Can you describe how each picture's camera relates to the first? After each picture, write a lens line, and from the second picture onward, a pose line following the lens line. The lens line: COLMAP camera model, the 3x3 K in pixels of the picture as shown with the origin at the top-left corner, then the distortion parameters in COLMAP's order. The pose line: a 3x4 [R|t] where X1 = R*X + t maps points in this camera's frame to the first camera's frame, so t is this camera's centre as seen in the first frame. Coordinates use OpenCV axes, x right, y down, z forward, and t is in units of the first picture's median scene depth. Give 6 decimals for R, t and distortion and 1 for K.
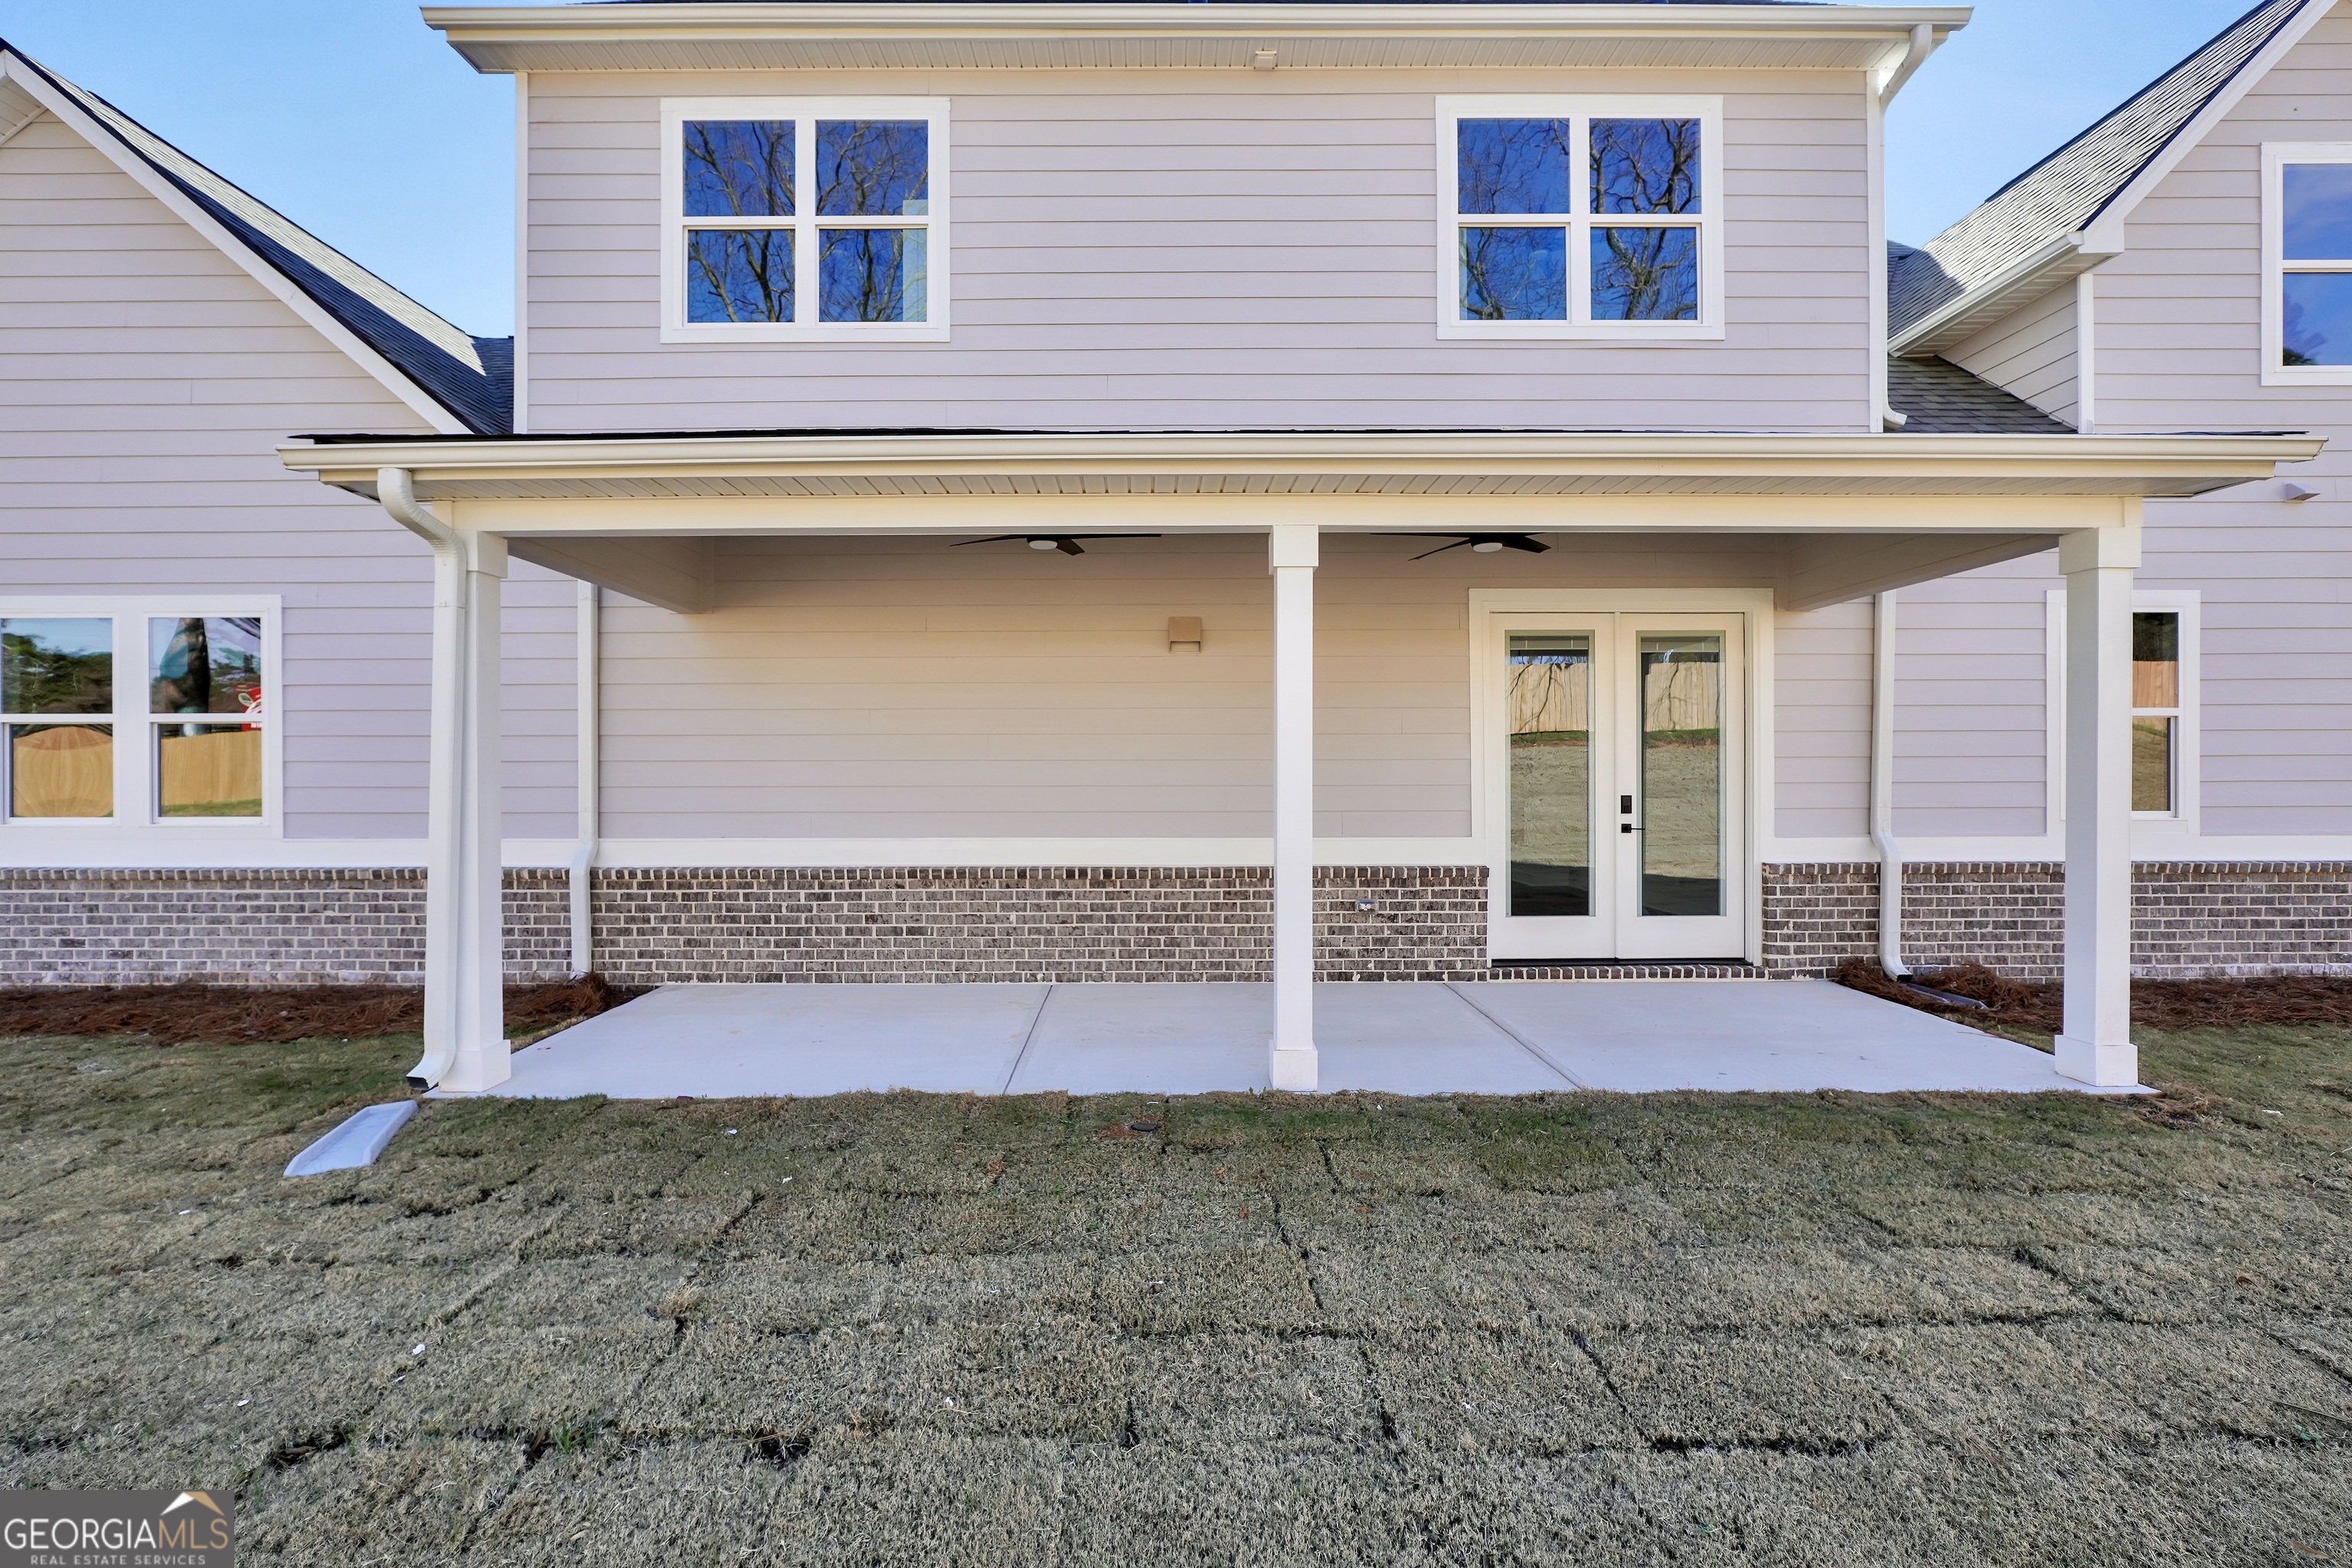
lens RADIAL K [[1010.6, 0, 1167.0], [0, 1010.6, 716.1], [0, 0, 1]] dist [-0.010180, 0.000543]
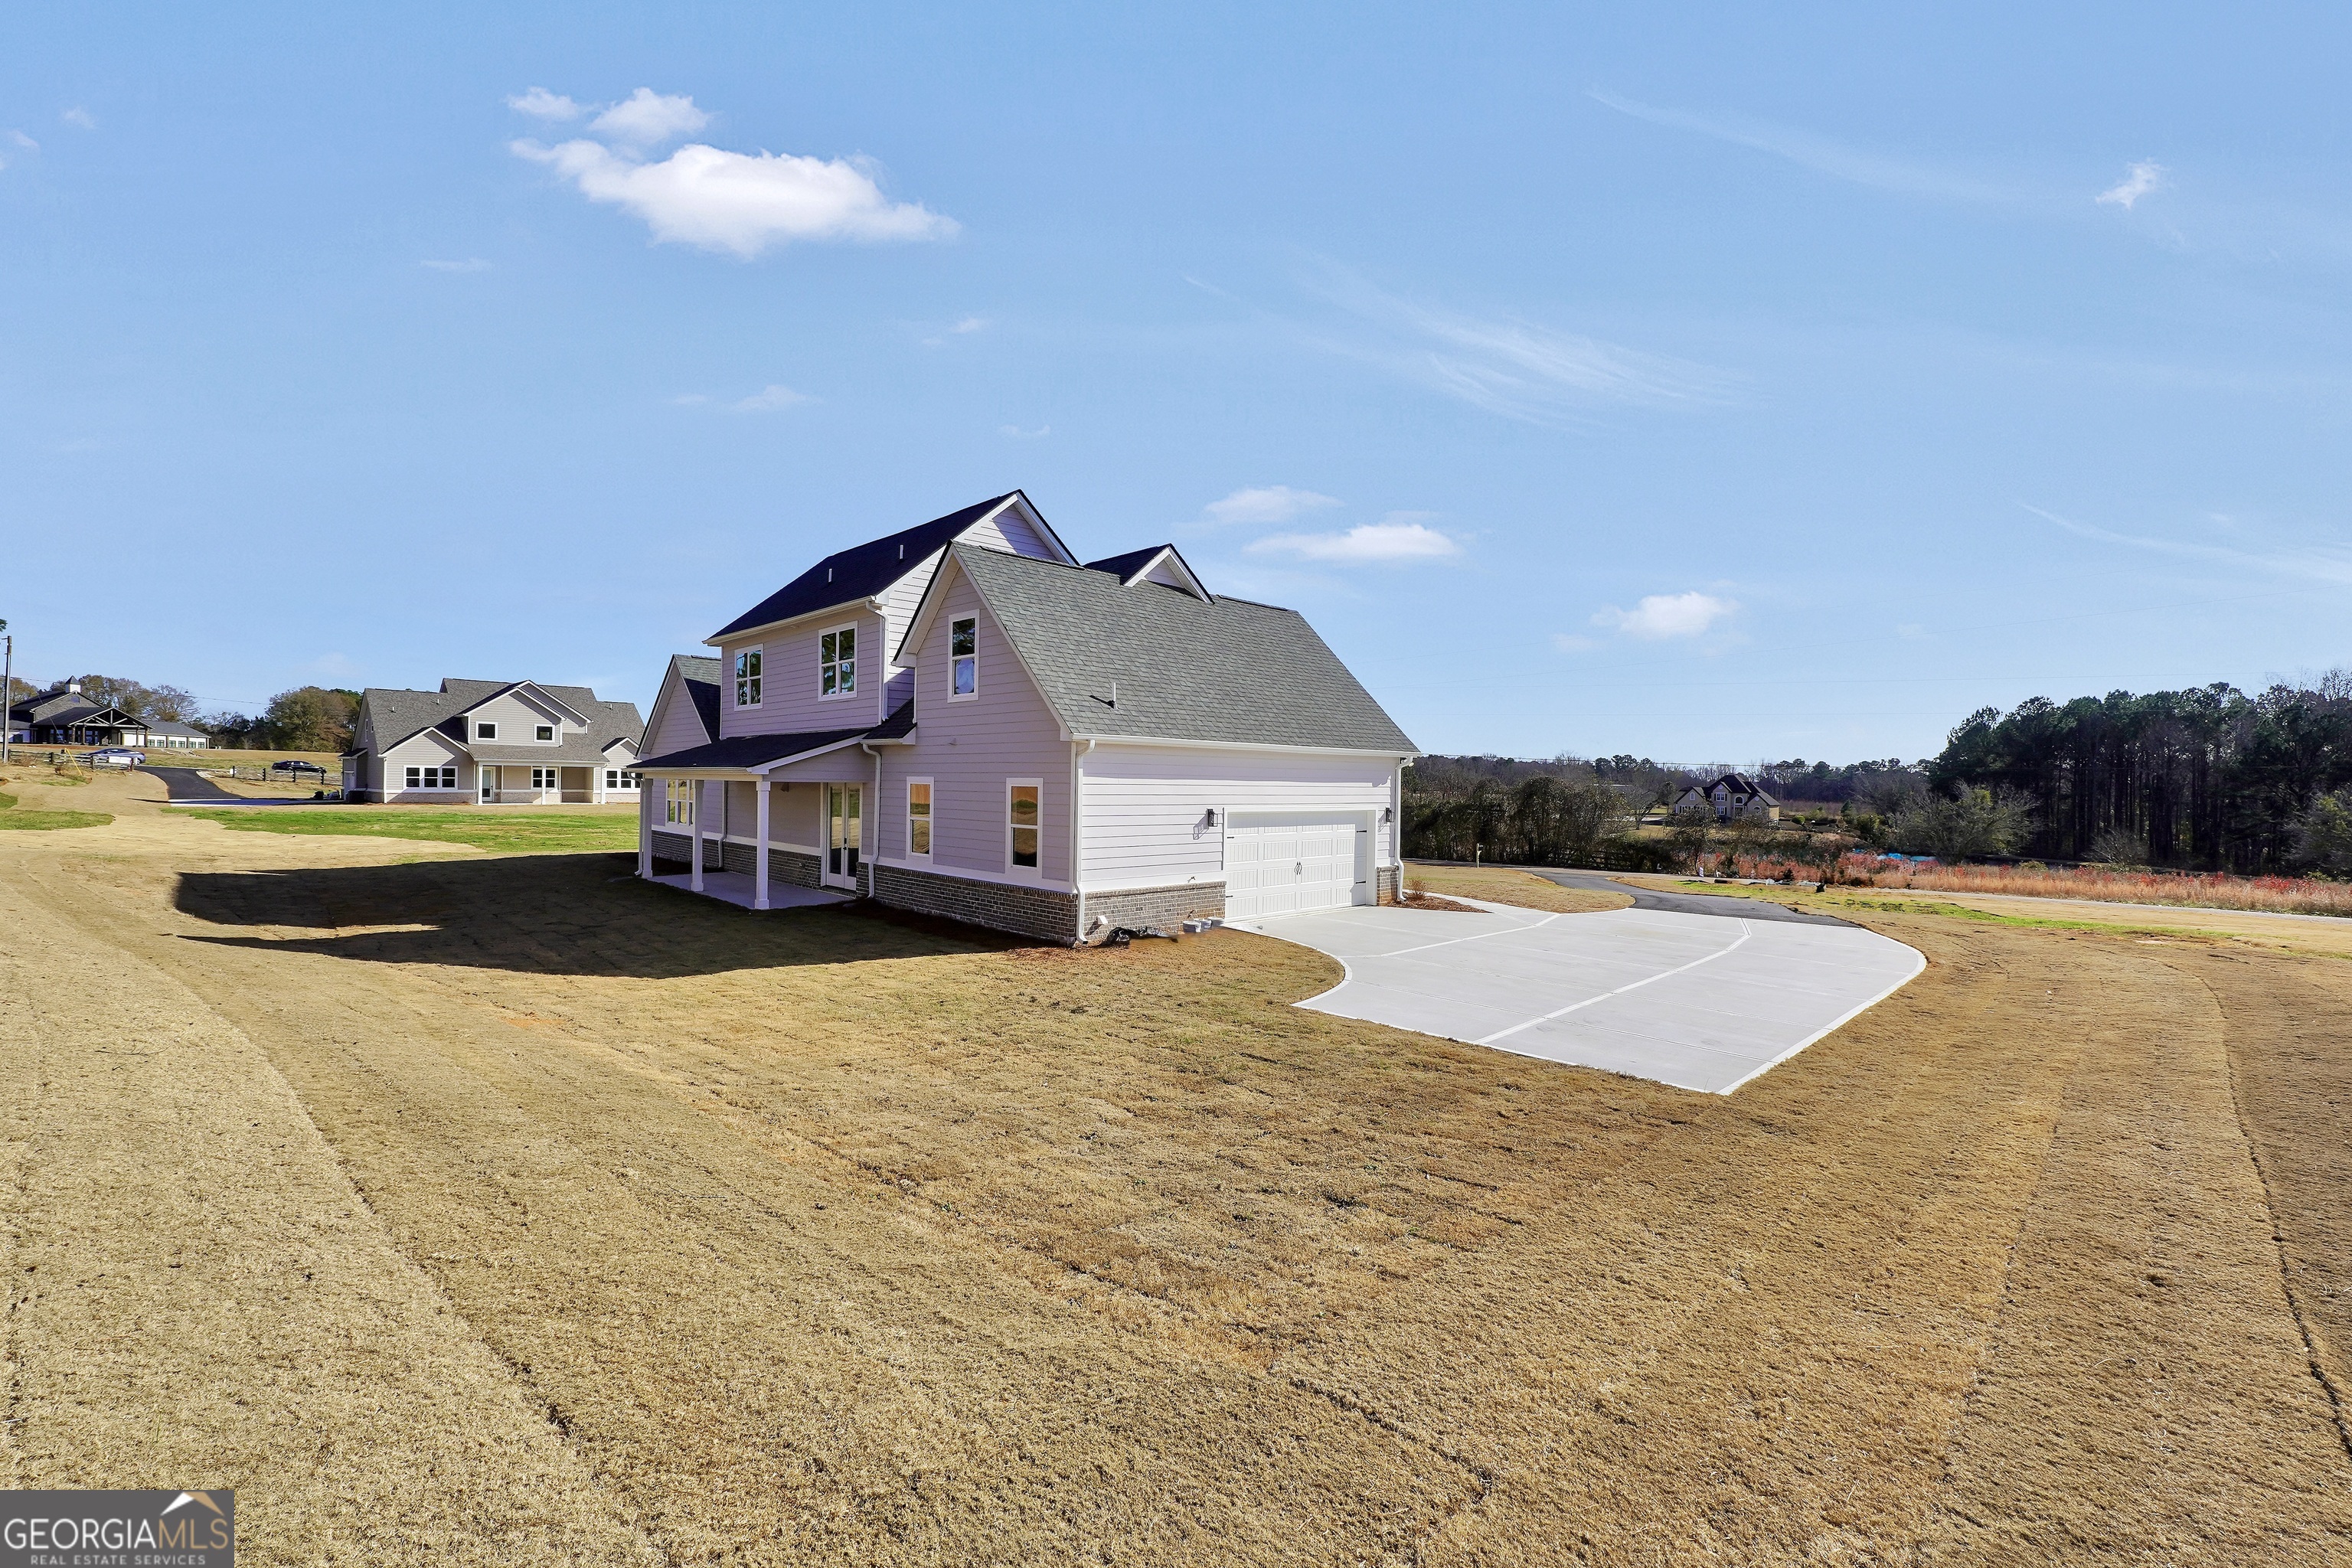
lens RADIAL K [[1010.6, 0, 1178.7], [0, 1010.6, 781.6], [0, 0, 1]] dist [-0.010180, 0.000543]
pose [[0.681924, 0.015548, -0.731257, 3.585837], [-0.018726, 0.999817, 0.003795, -0.136163], [0.731183, 0.011106, 0.682091, -0.428779]]
